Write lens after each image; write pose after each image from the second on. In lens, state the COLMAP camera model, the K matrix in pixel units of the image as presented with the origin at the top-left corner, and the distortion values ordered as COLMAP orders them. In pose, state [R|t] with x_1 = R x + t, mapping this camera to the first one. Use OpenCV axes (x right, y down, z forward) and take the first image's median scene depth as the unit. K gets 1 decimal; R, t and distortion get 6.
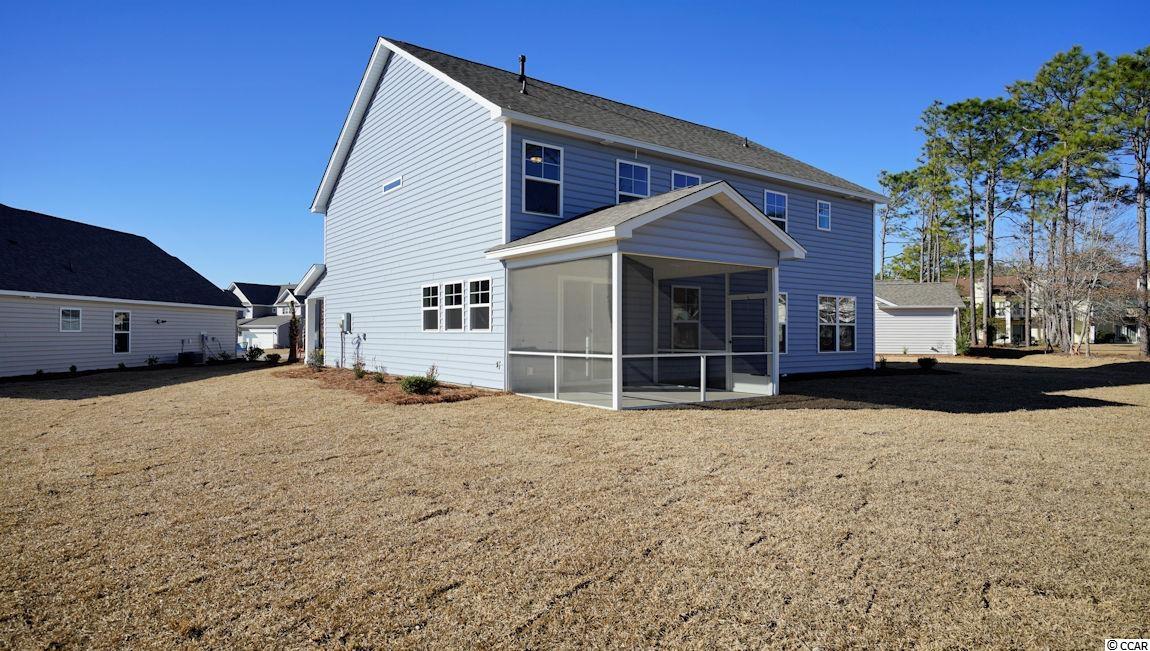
lens RADIAL K [[673.2, 0, 575.9], [0, 673.2, 322.3], [0, 0, 1]] dist [0.007658, 0.002706]
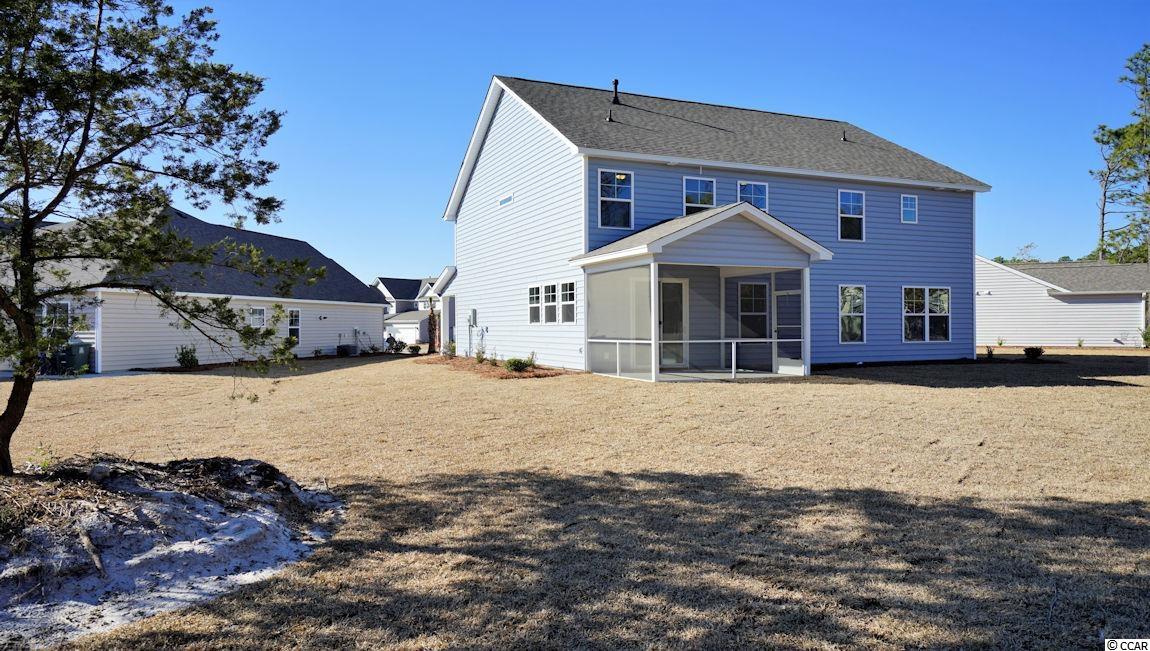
lens RADIAL K [[805.9, 0, 574.6], [0, 805.9, 332.4], [0, 0, 1]] dist [0.031316, 0.004377]
pose [[0.974101, -0.005089, -0.226054, 0.190302], [0.010134, 0.999725, 0.021162, -0.002038], [0.225884, -0.022904, 0.973885, -0.412296]]
